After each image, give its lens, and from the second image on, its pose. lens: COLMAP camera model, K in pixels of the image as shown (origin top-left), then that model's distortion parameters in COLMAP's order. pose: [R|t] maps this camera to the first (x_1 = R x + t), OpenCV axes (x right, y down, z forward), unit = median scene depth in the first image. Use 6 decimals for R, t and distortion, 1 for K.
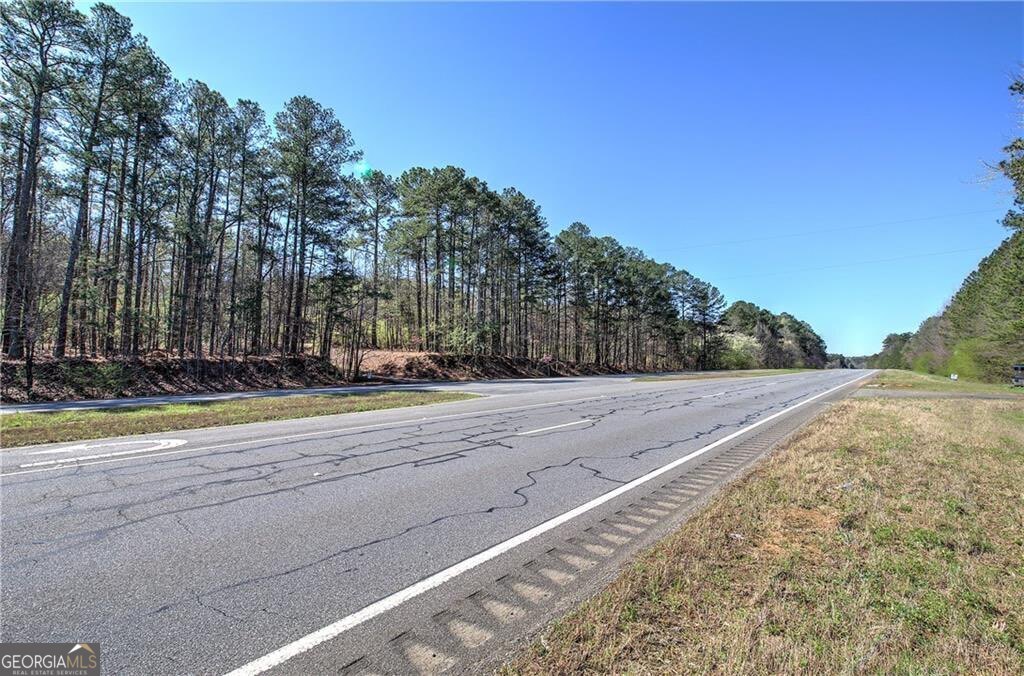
lens RADIAL K [[440.0, 0, 512.0], [0, 440.0, 338.0], [0, 0, 1]] dist [0.002235, 0.000204]
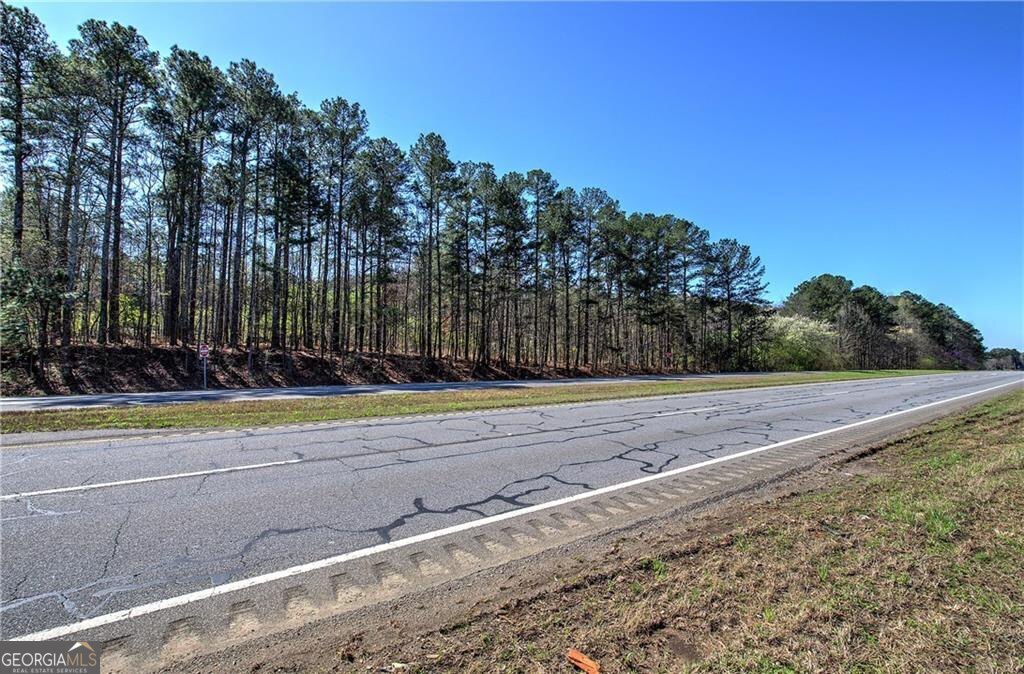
lens RADIAL K [[420.8, 0, 512.0], [0, 420.8, 337.0], [0, 0, 1]] dist [-0.016433, 0.000050]
pose [[0.968201, -0.012265, -0.249871, 0.171539], [0.012602, 0.999921, -0.000251, 0.010375], [0.249854, -0.002905, 0.968279, 0.188515]]
